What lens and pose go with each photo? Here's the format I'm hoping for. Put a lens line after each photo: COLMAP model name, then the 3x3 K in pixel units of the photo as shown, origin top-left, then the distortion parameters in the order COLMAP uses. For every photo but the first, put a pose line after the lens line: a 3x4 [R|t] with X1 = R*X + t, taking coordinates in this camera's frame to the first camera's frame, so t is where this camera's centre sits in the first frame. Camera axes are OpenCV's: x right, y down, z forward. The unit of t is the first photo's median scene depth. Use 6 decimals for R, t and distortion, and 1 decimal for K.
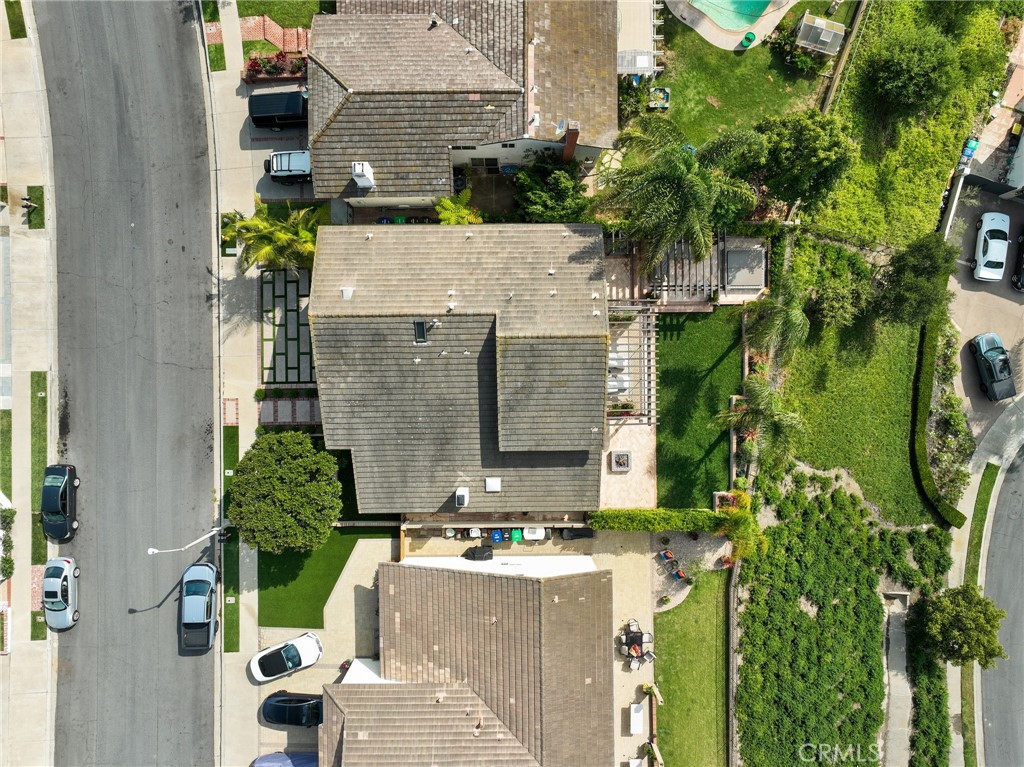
lens RADIAL K [[716.5, 0, 512.0], [0, 716.5, 383.5], [0, 0, 1]] dist [0.004517, 0.001718]
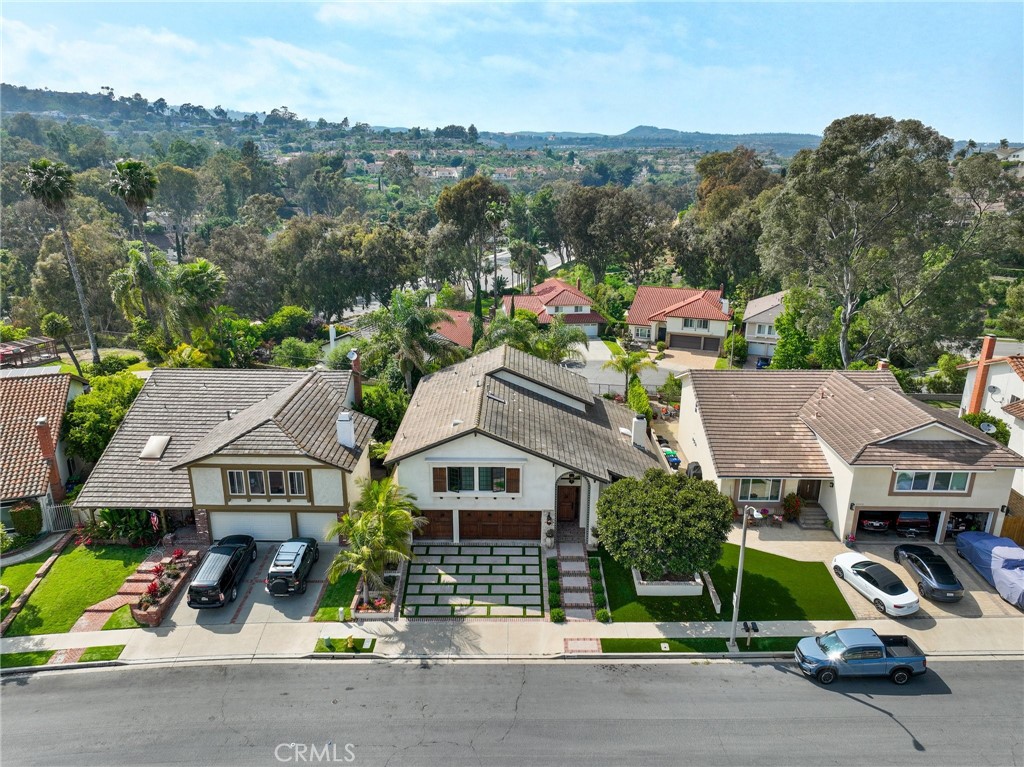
lens RADIAL K [[718.9, 0, 512.0], [0, 718.9, 383.5], [0, 0, 1]] dist [-0.004192, -0.002254]
pose [[0.021180, -0.308294, 0.951055, -1.021492], [0.999762, 0.001581, -0.021753, -0.017820], [0.005203, 0.951290, 0.308254, 0.512460]]
